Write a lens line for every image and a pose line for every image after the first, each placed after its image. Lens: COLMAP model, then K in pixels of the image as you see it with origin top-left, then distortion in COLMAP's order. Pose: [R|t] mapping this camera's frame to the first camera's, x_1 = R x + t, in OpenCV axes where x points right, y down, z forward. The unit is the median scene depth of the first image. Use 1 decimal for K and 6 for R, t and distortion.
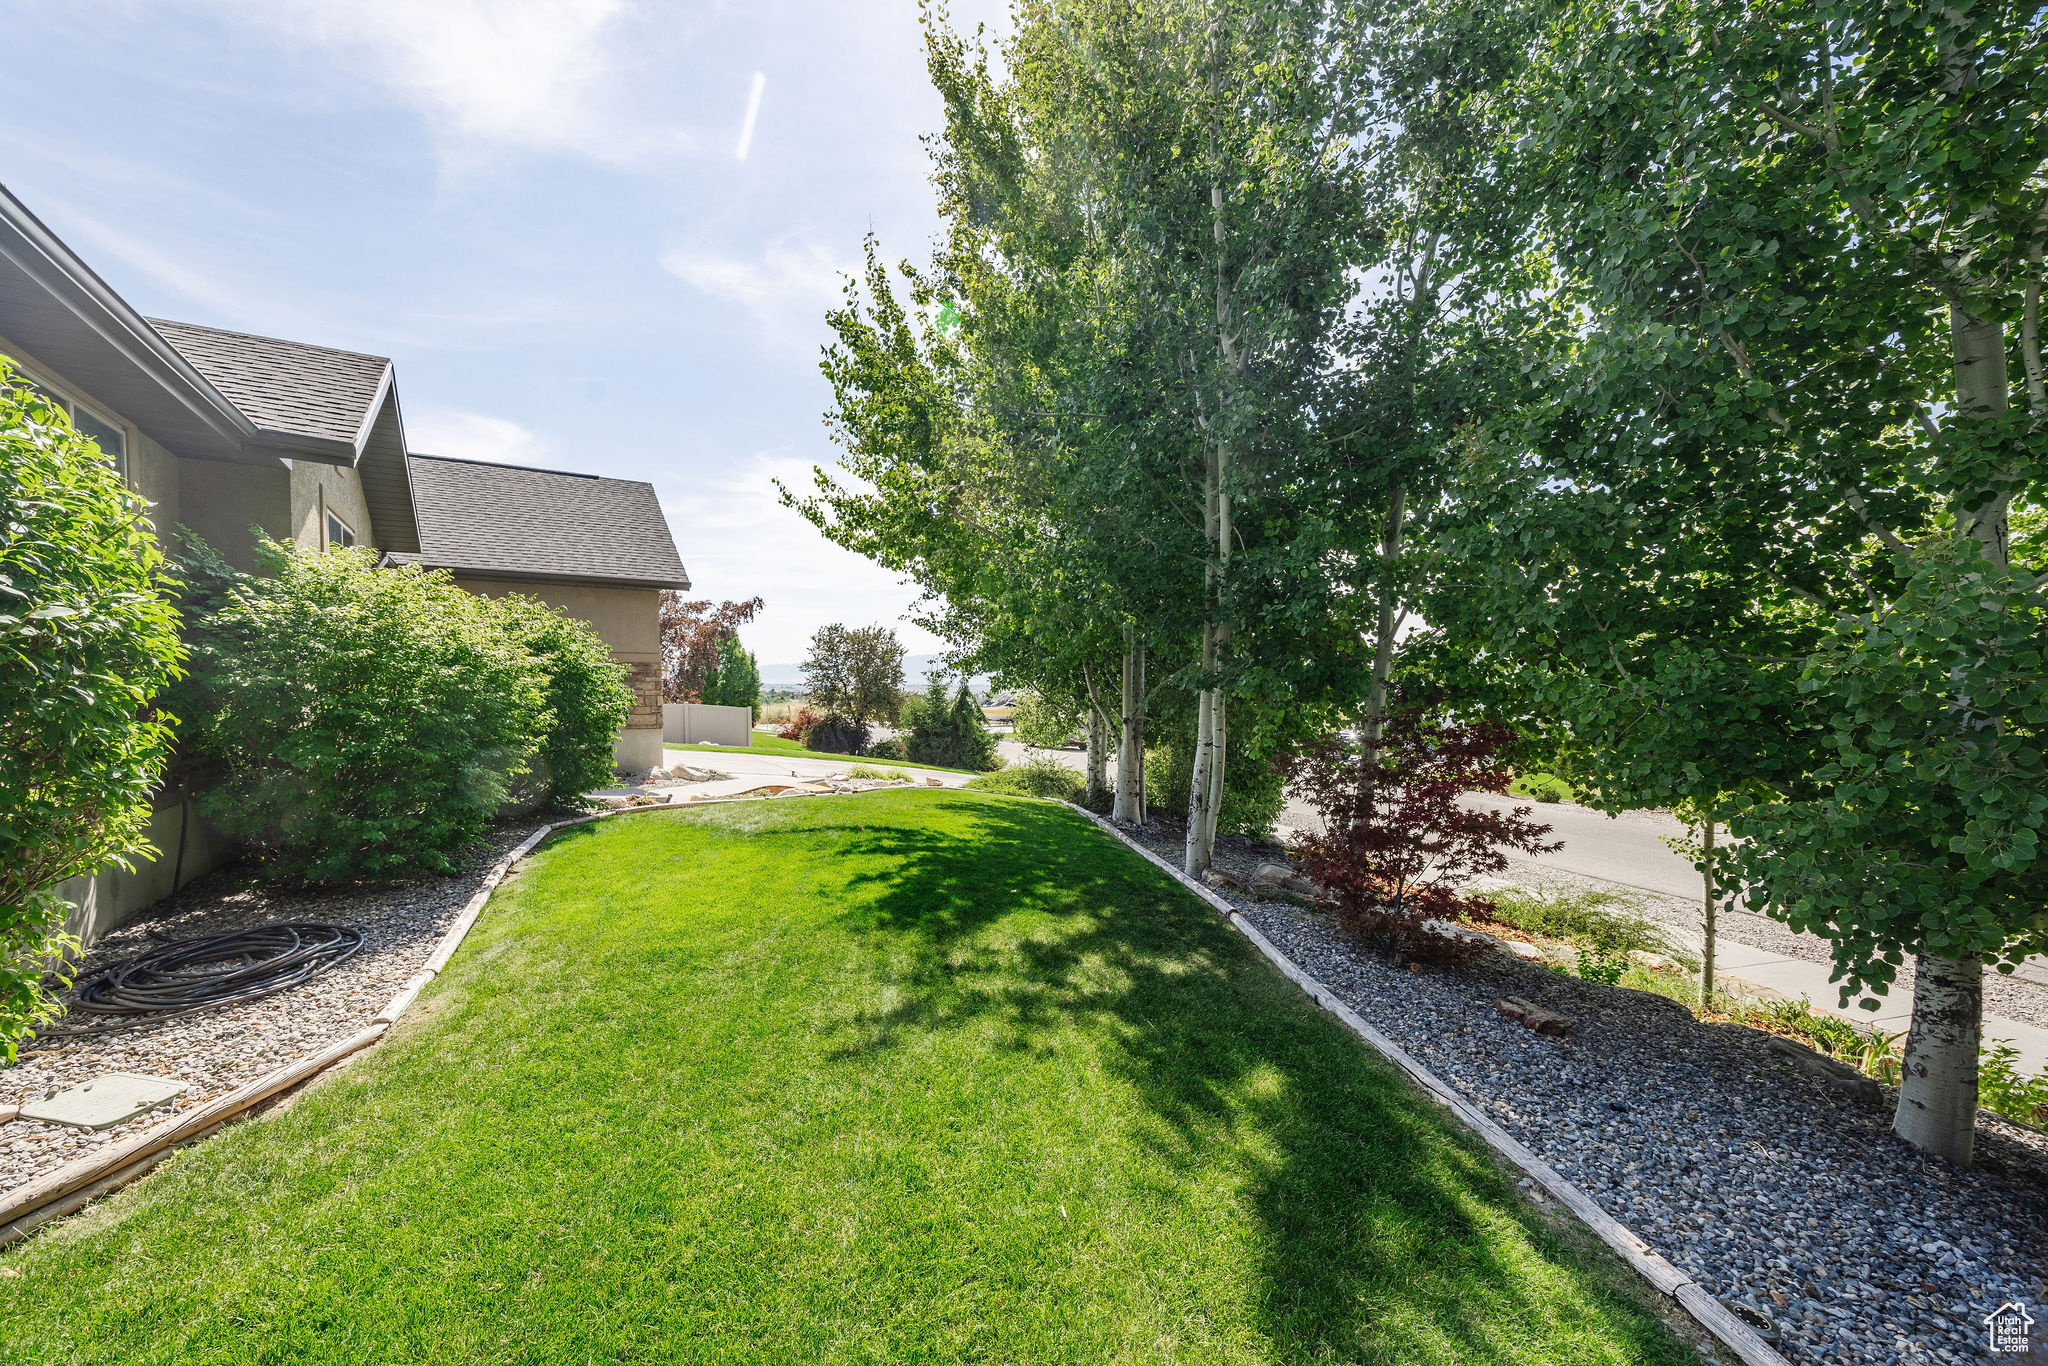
lens RADIAL K [[790.8, 0, 1025.0], [0, 790.8, 713.2], [0, 0, 1]] dist [-0.000973, -0.000241]
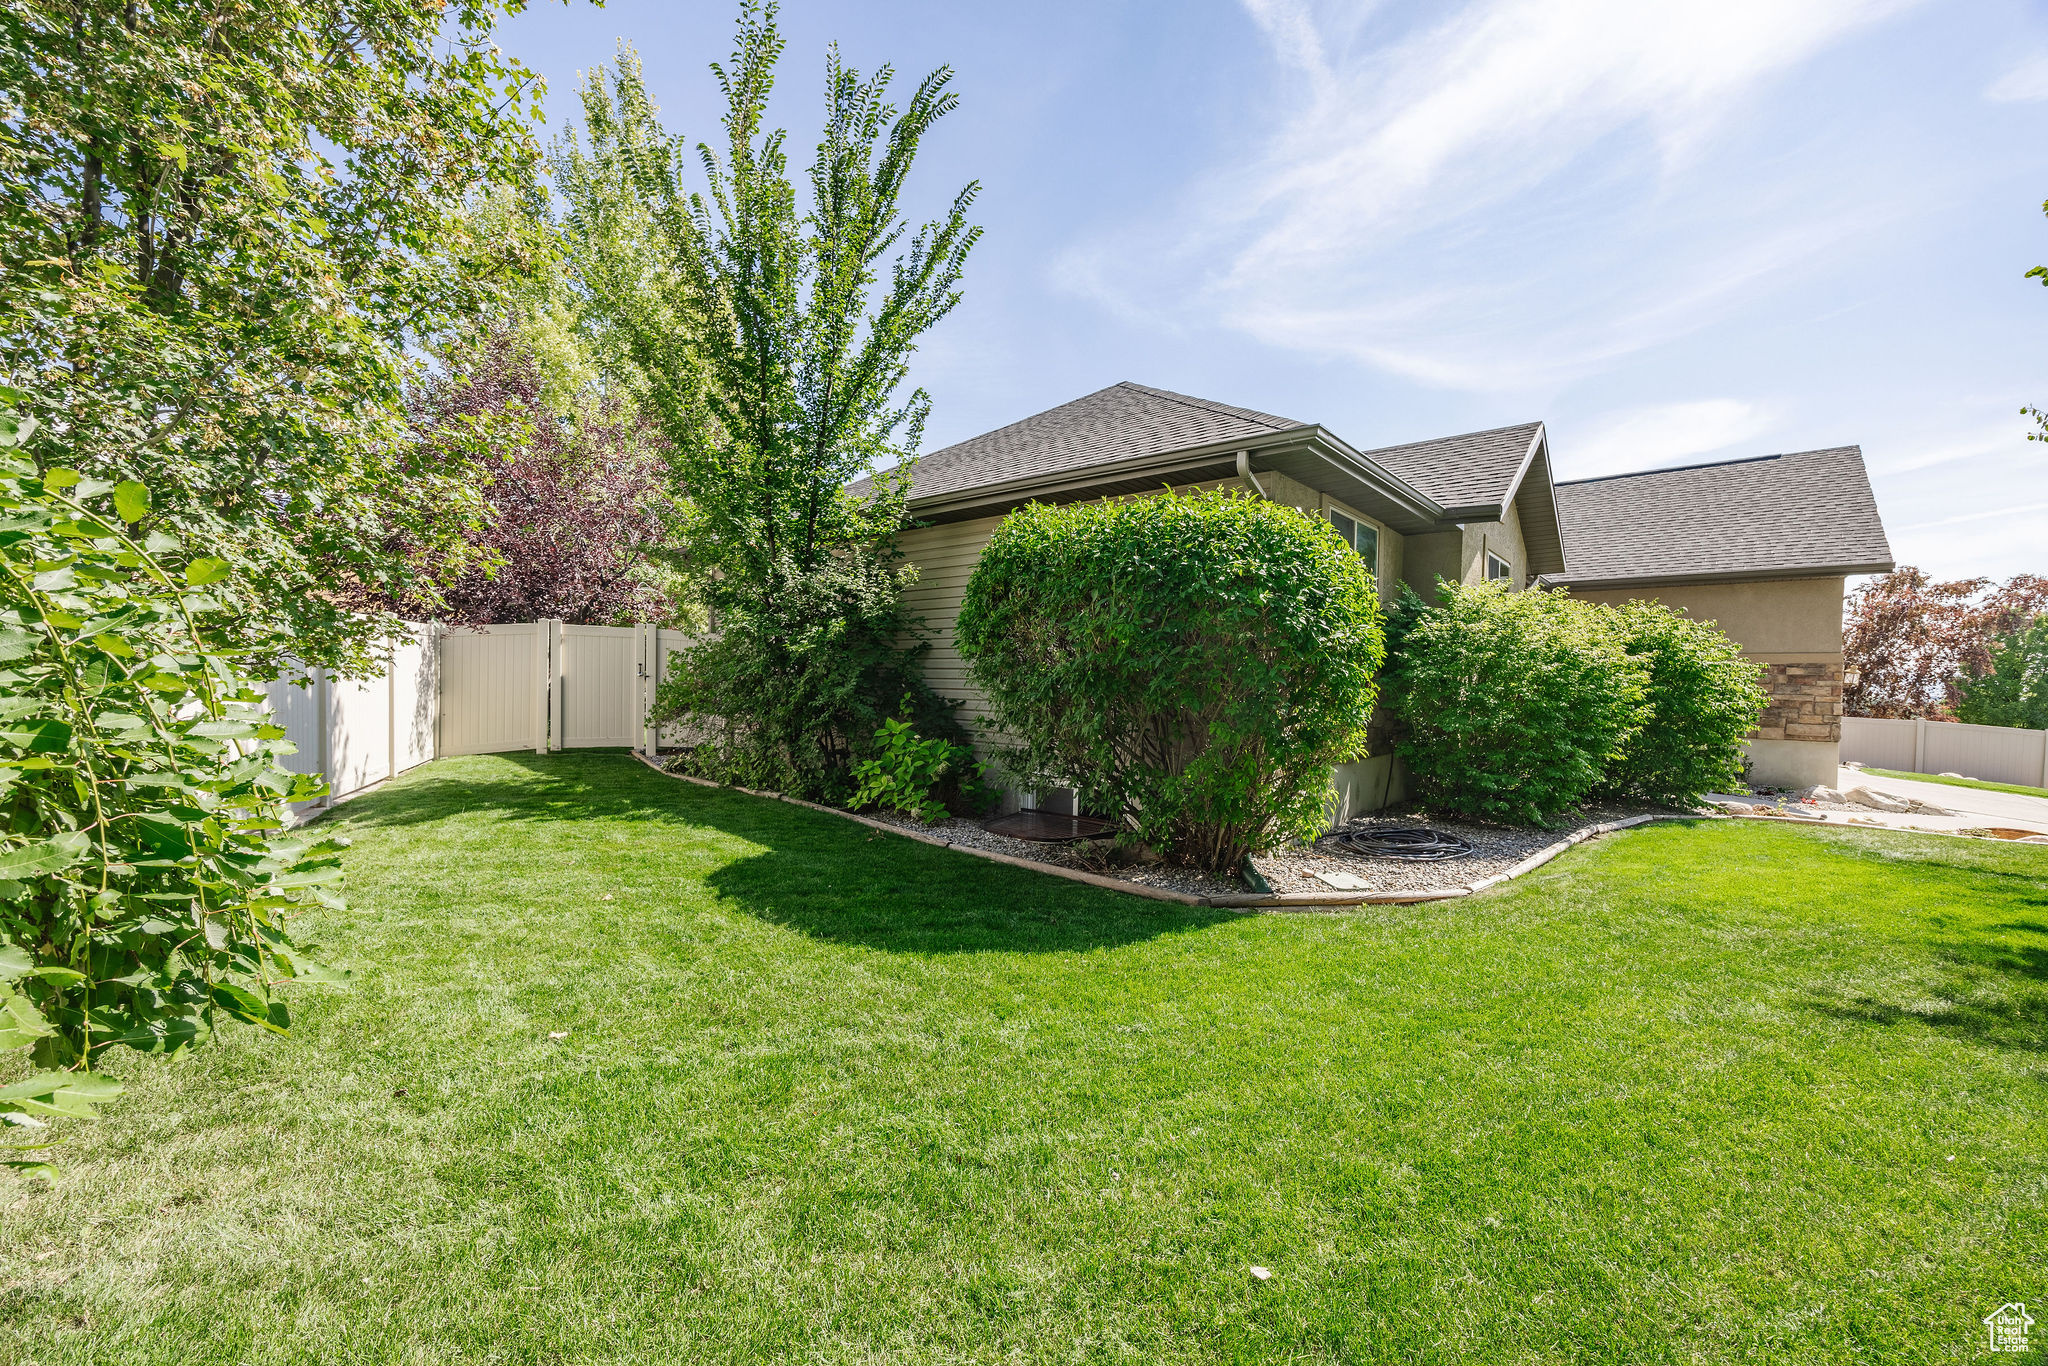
lens RADIAL K [[790.8, 0, 1025.0], [0, 790.8, 713.2], [0, 0, 1]] dist [-0.000973, -0.000241]
pose [[0.290543, 0.039694, -0.956038, 0.241121], [-0.050370, 0.998388, 0.026144, 0.028427], [0.955535, 0.040560, 0.292074, -0.179472]]
